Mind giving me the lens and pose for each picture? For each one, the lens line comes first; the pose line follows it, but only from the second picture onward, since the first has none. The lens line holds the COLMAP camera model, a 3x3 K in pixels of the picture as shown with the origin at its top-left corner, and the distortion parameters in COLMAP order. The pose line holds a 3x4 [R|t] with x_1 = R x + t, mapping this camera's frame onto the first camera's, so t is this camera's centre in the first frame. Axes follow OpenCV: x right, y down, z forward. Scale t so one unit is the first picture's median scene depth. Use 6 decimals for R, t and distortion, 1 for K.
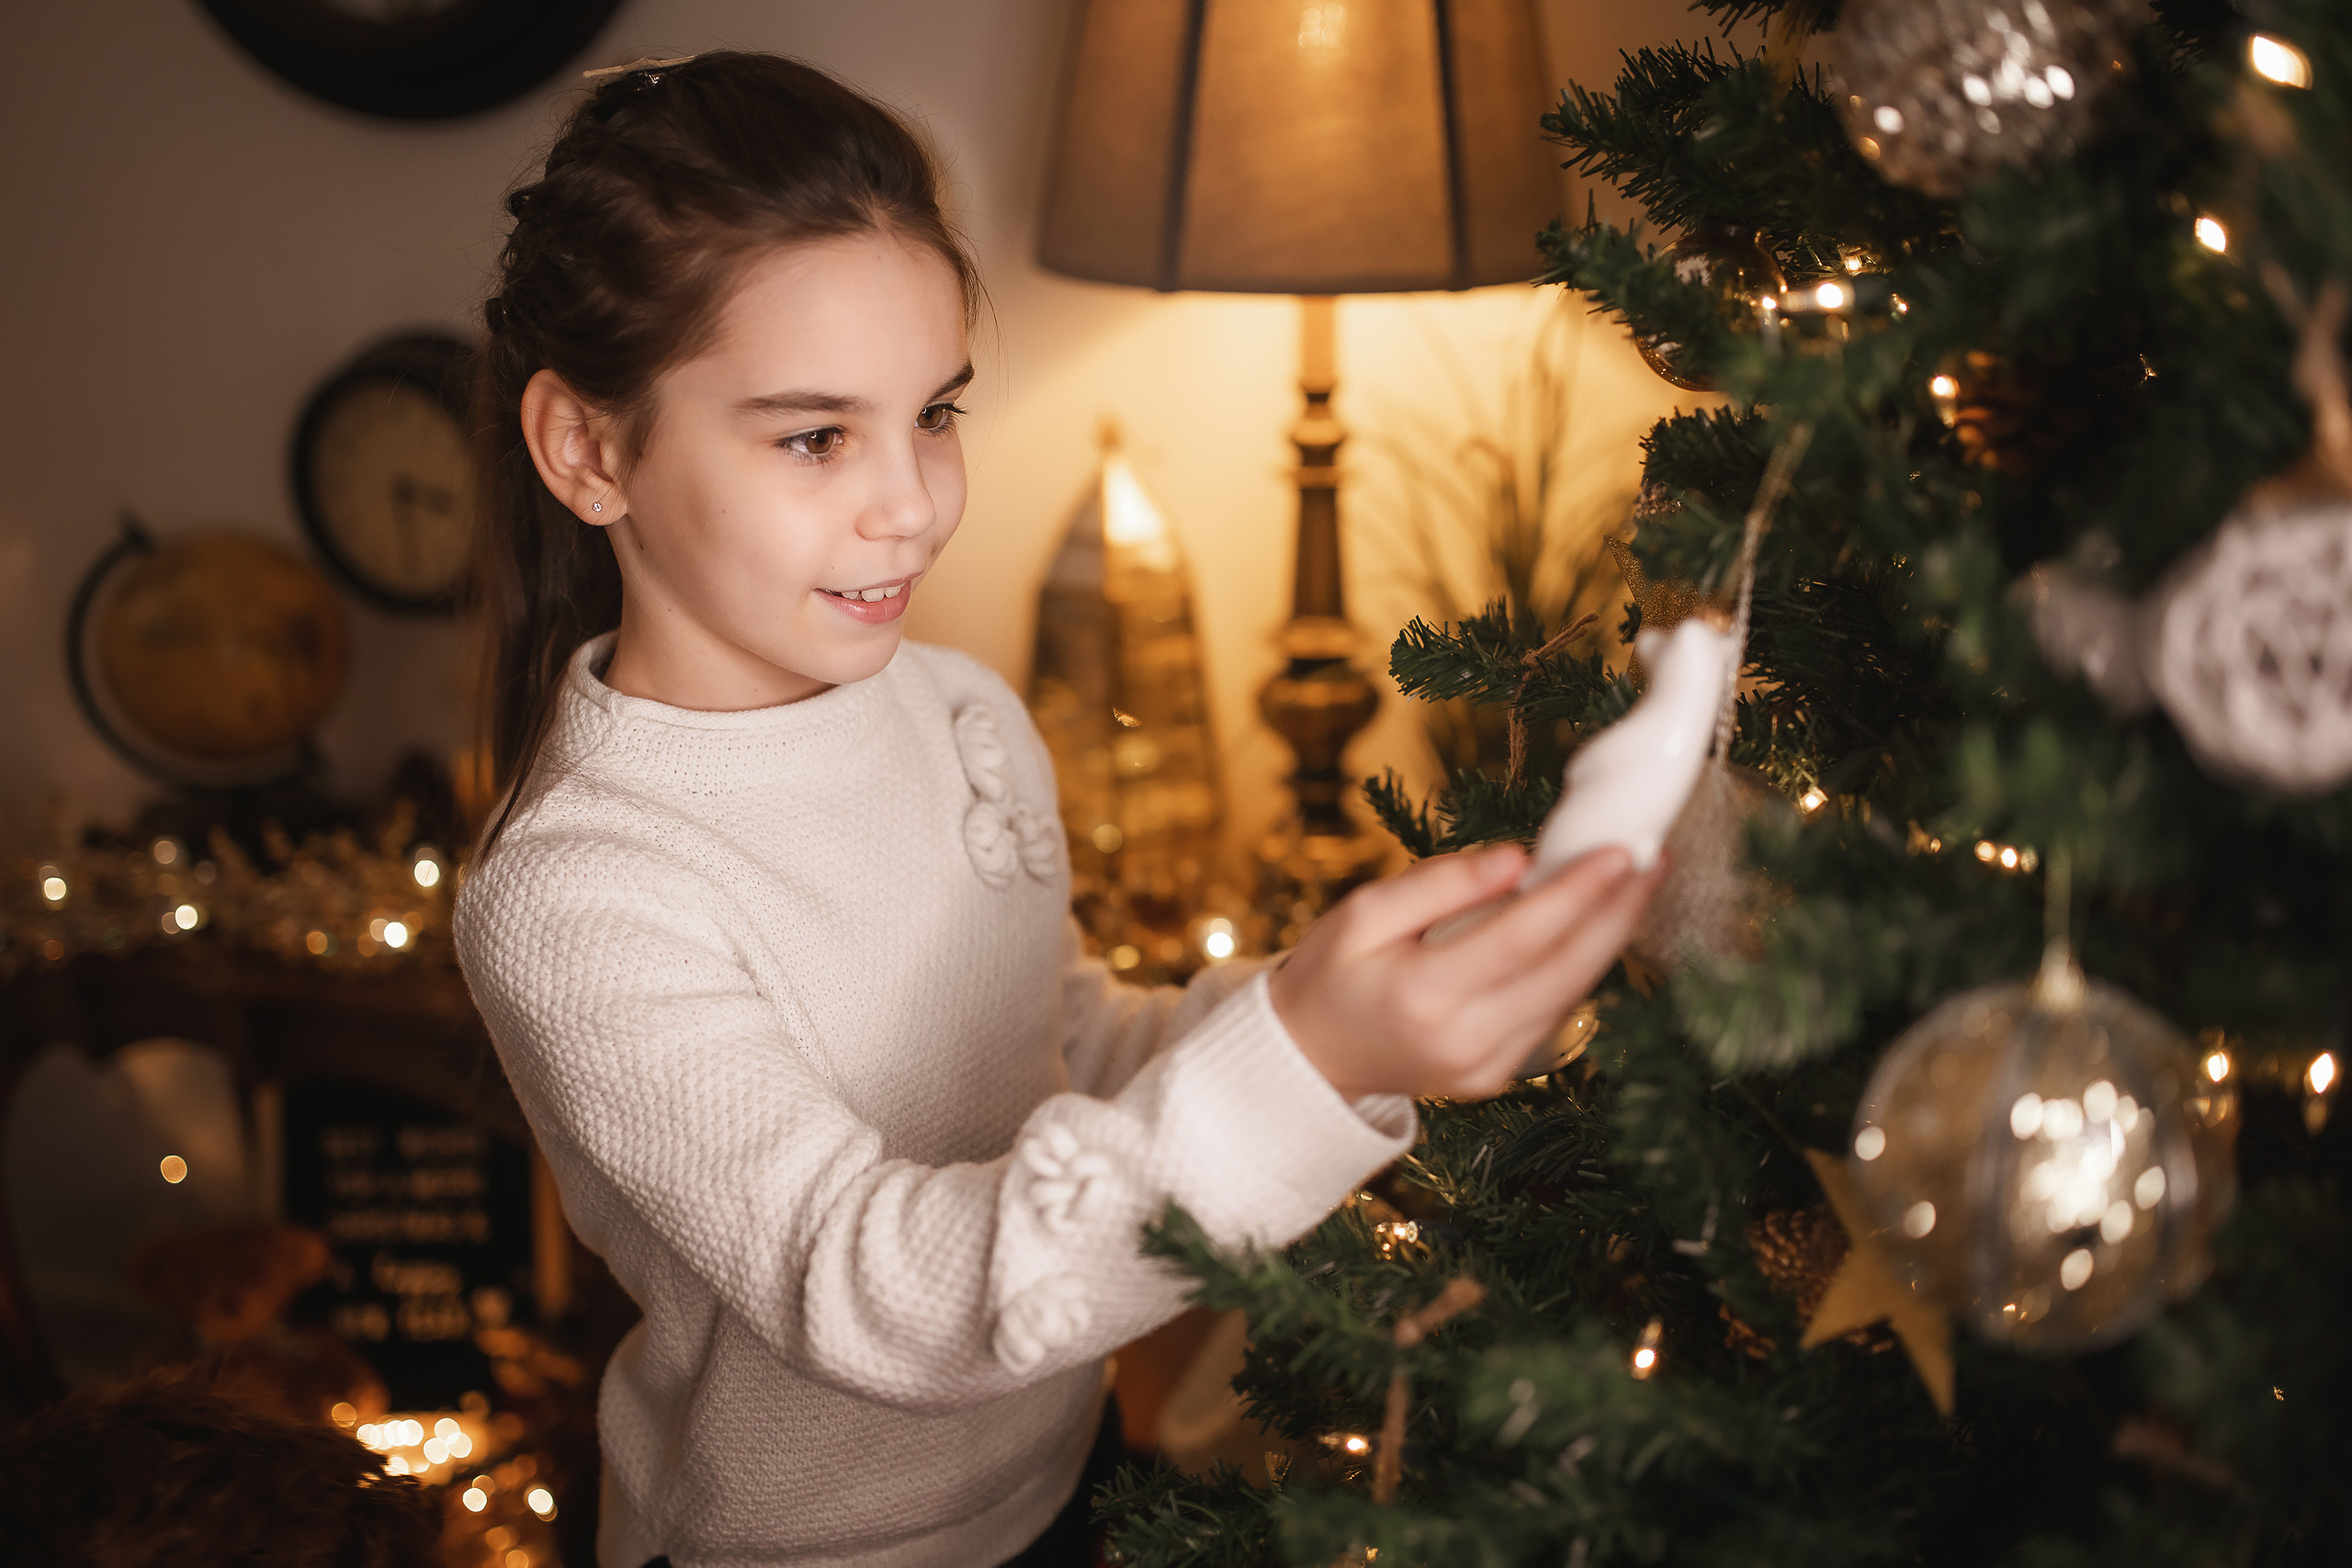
lens RADIAL K [[2450.8, 0, 1226.6], [0, 2450.8, 790.3], [0, 0, 1]] dist [-0.057113, 0.098582]
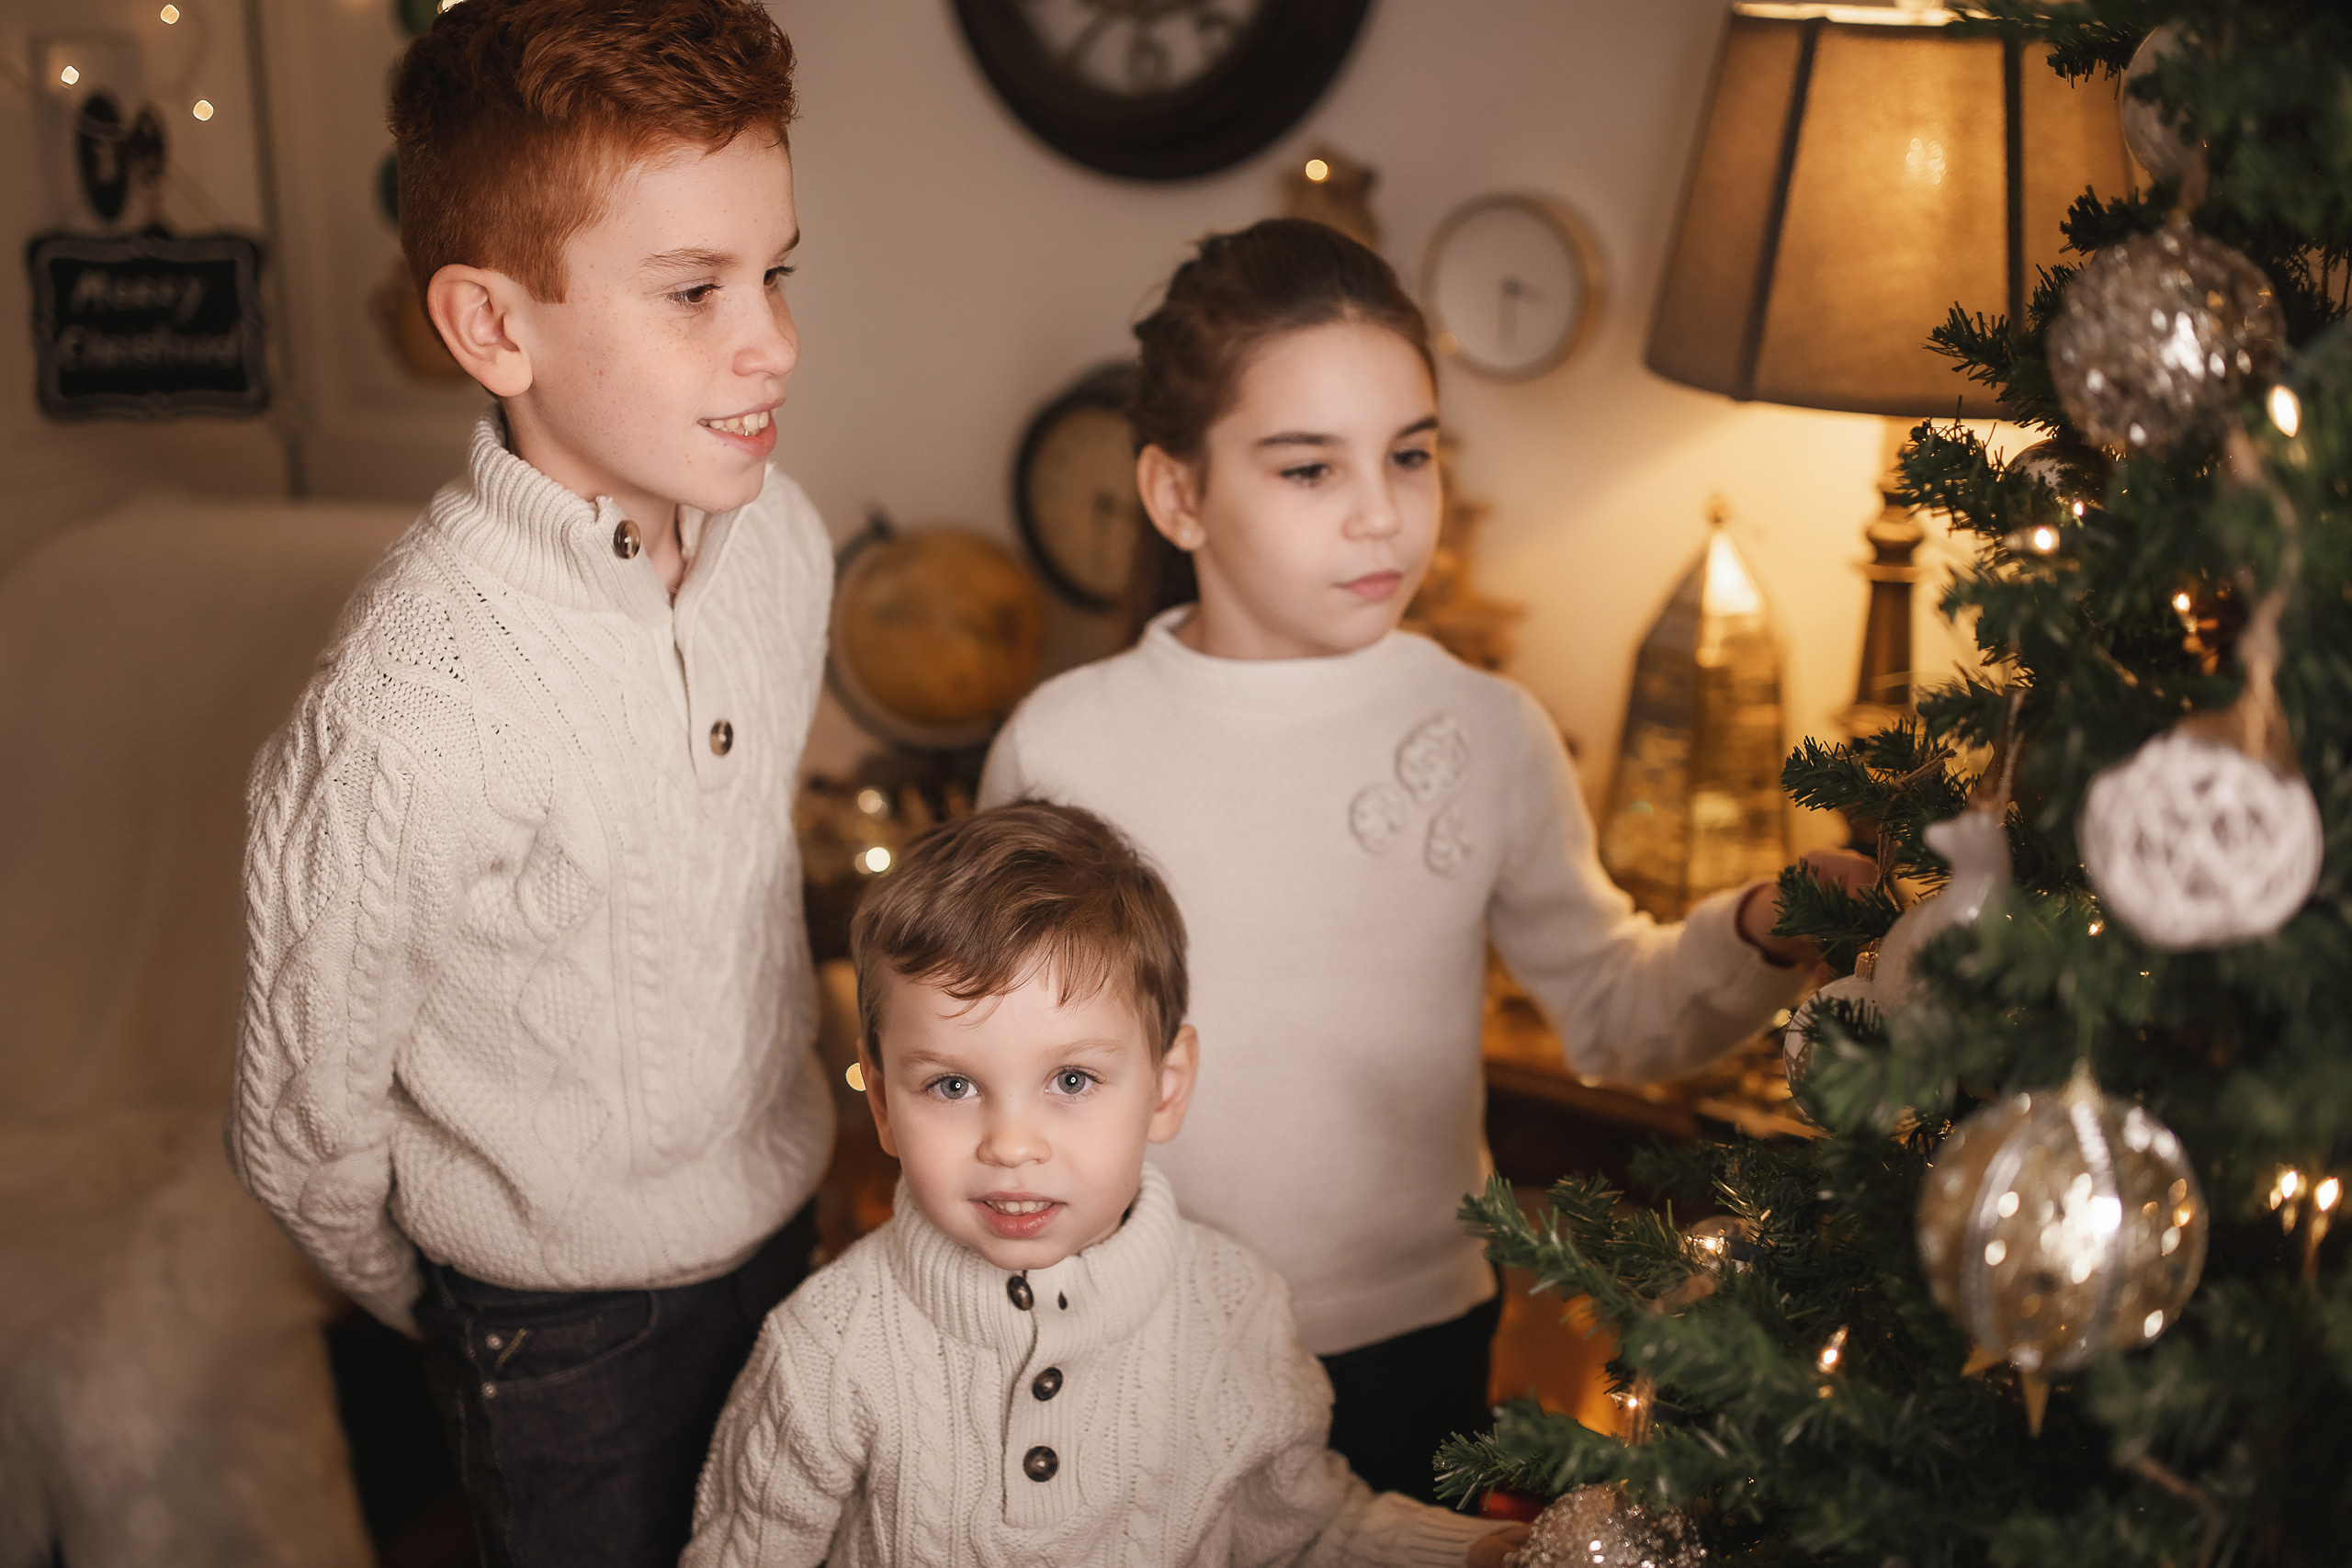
lens RADIAL K [[2433.9, 0, 1220.2], [0, 2433.9, 792.4], [0, 0, 1]] dist [-0.059732, 0.095041]
pose [[0.954325, 0.107915, -0.278602, 0.062464], [-0.109826, 0.993912, 0.008788, -0.010157], [0.277854, 0.022211, 0.960366, -0.093318]]
